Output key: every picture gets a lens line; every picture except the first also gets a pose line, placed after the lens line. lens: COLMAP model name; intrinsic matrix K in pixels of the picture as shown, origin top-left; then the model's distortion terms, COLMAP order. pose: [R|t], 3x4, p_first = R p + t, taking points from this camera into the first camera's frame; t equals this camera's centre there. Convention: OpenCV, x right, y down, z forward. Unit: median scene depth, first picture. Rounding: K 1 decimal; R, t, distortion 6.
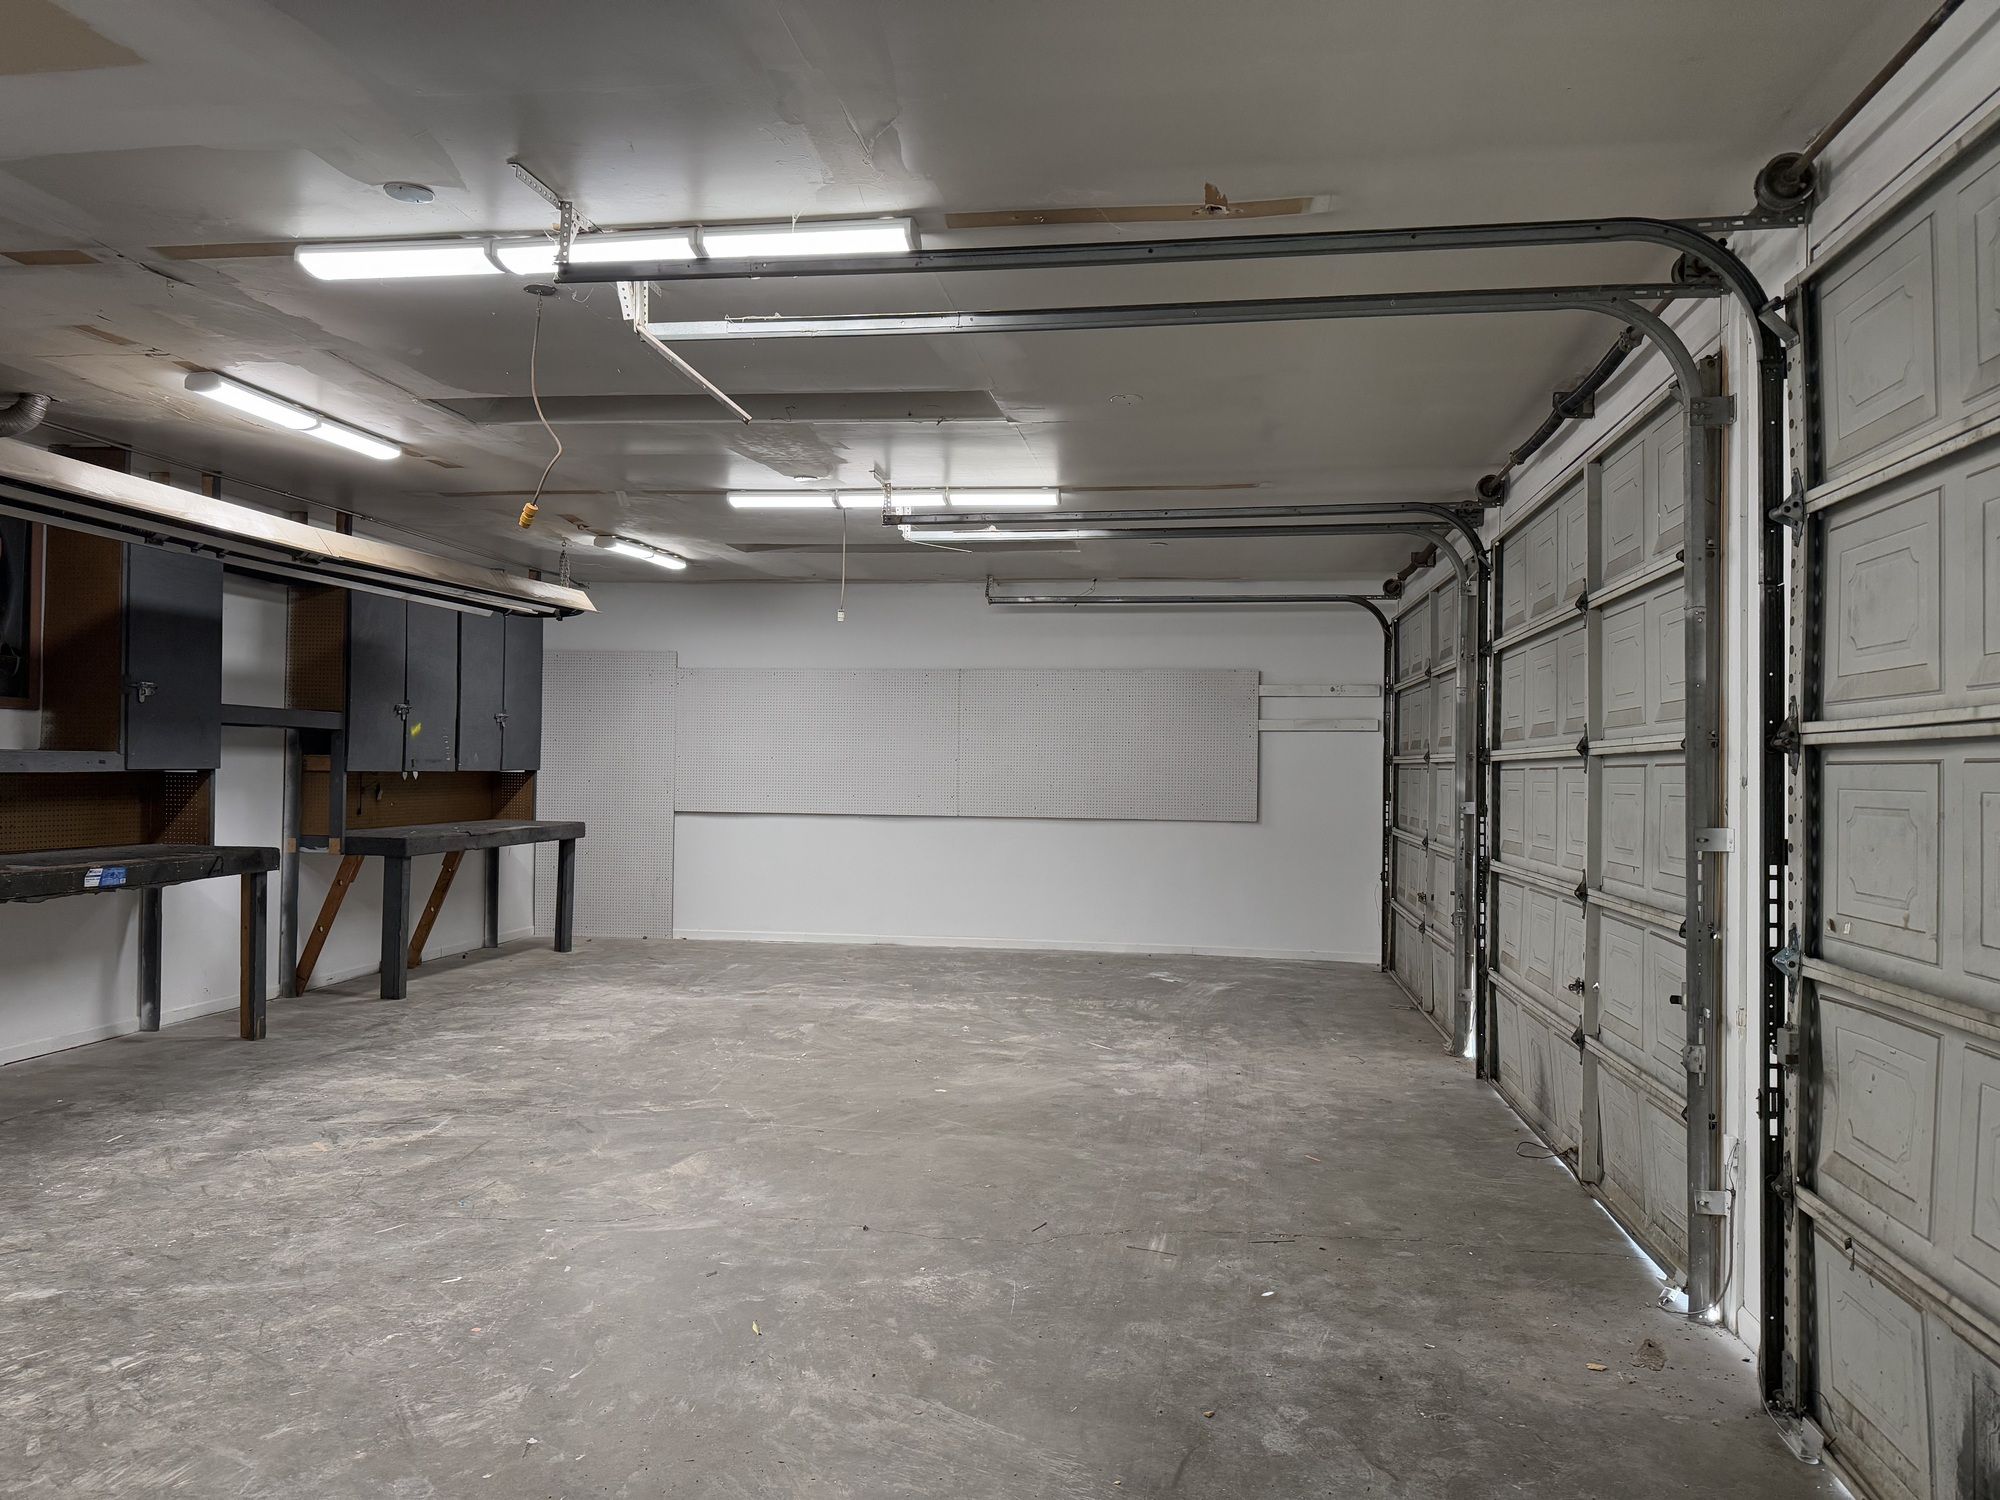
lens RADIAL K [[1397.9, 0, 1015.7], [0, 1397.9, 746.1], [0, 0, 1]] dist [0.028131, -0.010687]
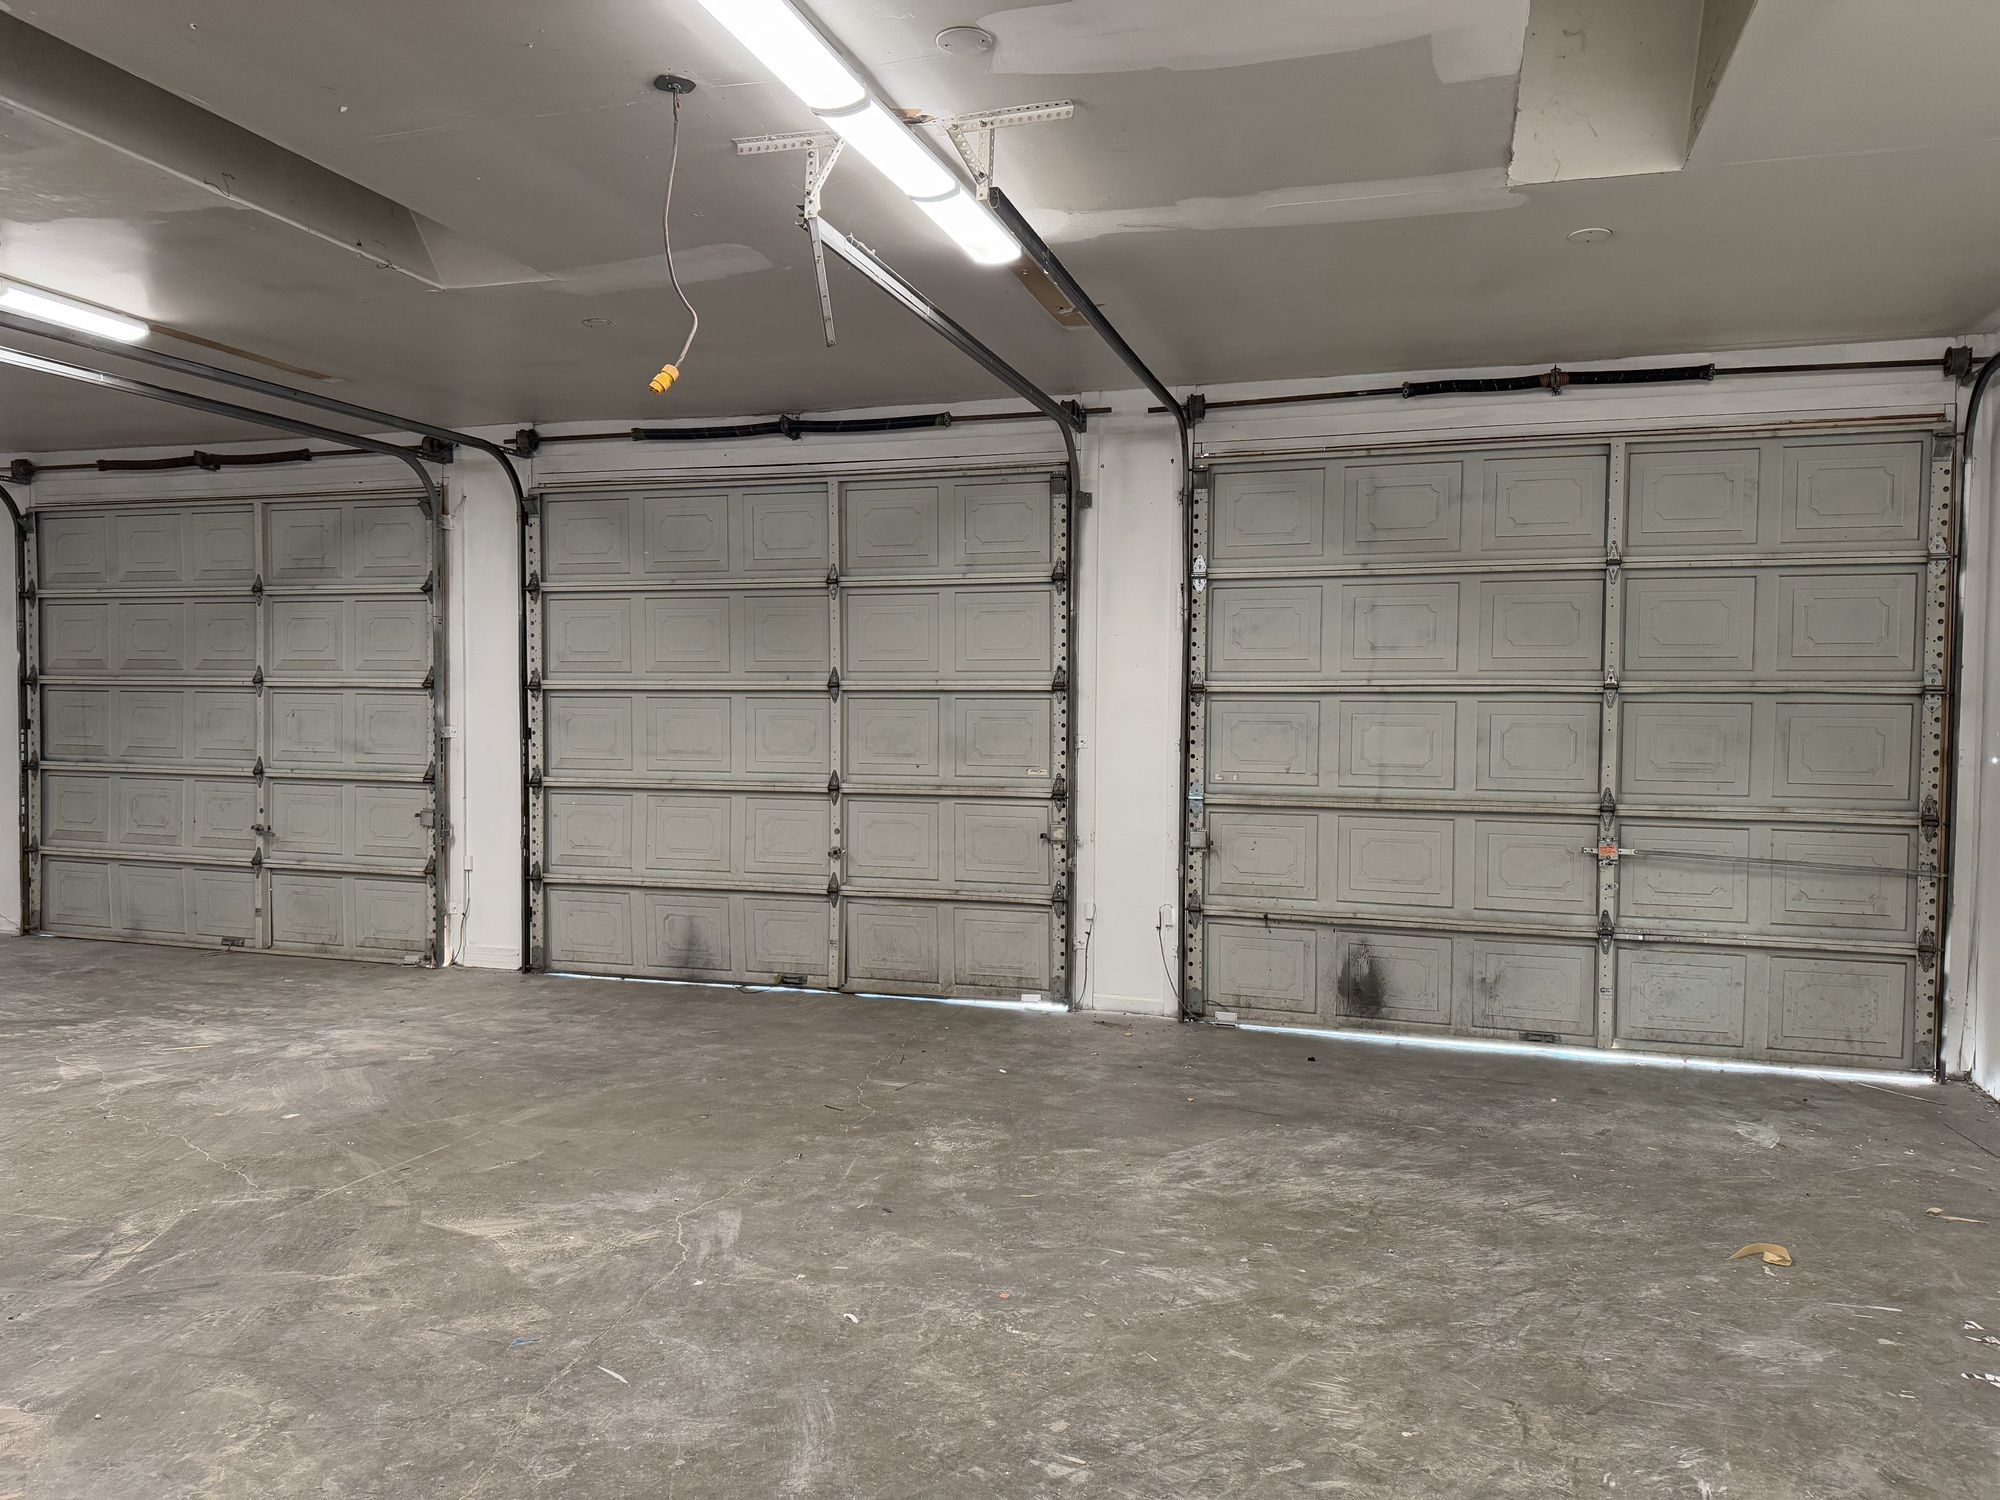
lens RADIAL K [[1397.9, 0, 1021.9], [0, 1397.9, 755.1], [0, 0, 1]] dist [0.028131, -0.010687]
pose [[0.153898, -0.042579, 0.987169, -1.118329], [-0.012860, 0.998900, 0.045090, 0.016873], [-0.988003, -0.019634, 0.153181, 0.750351]]
